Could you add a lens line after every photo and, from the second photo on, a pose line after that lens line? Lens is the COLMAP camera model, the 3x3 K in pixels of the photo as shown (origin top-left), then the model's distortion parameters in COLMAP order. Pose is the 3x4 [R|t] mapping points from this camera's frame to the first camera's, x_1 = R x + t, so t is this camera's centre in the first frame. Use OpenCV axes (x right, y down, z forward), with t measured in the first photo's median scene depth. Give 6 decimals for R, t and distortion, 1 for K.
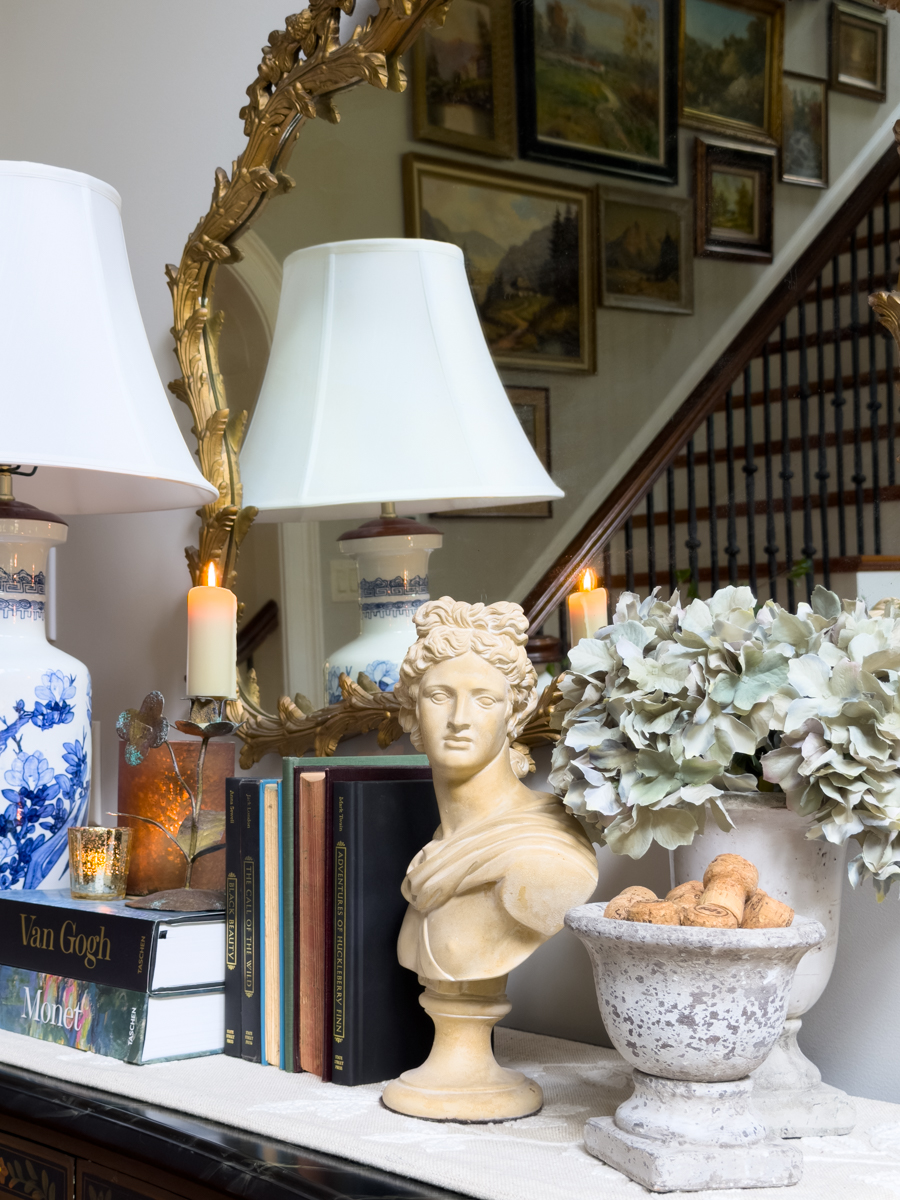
lens RADIAL K [[1756.6, 0, 360.8], [0, 1756.6, 669.4], [0, 0, 1]] dist [0.116991, 0.004724]
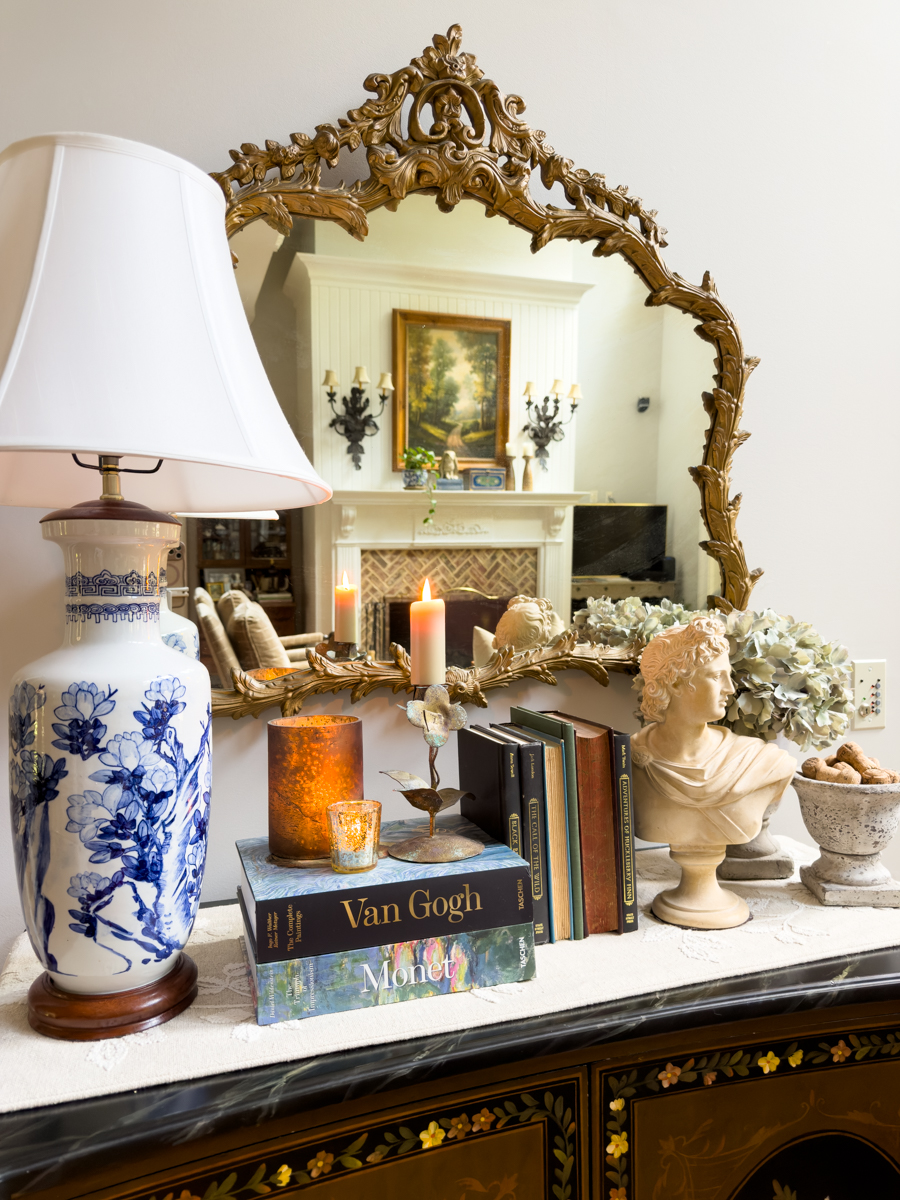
lens RADIAL K [[848.5, 0, 451.8], [0, 848.5, 598.6], [0, 0, 1]] dist [0.061219, -0.105364]
pose [[0.395133, -0.021781, 0.918366, -0.807501], [-0.007251, 0.999614, 0.026827, -0.080089], [-0.918595, -0.017260, 0.394822, 0.912913]]
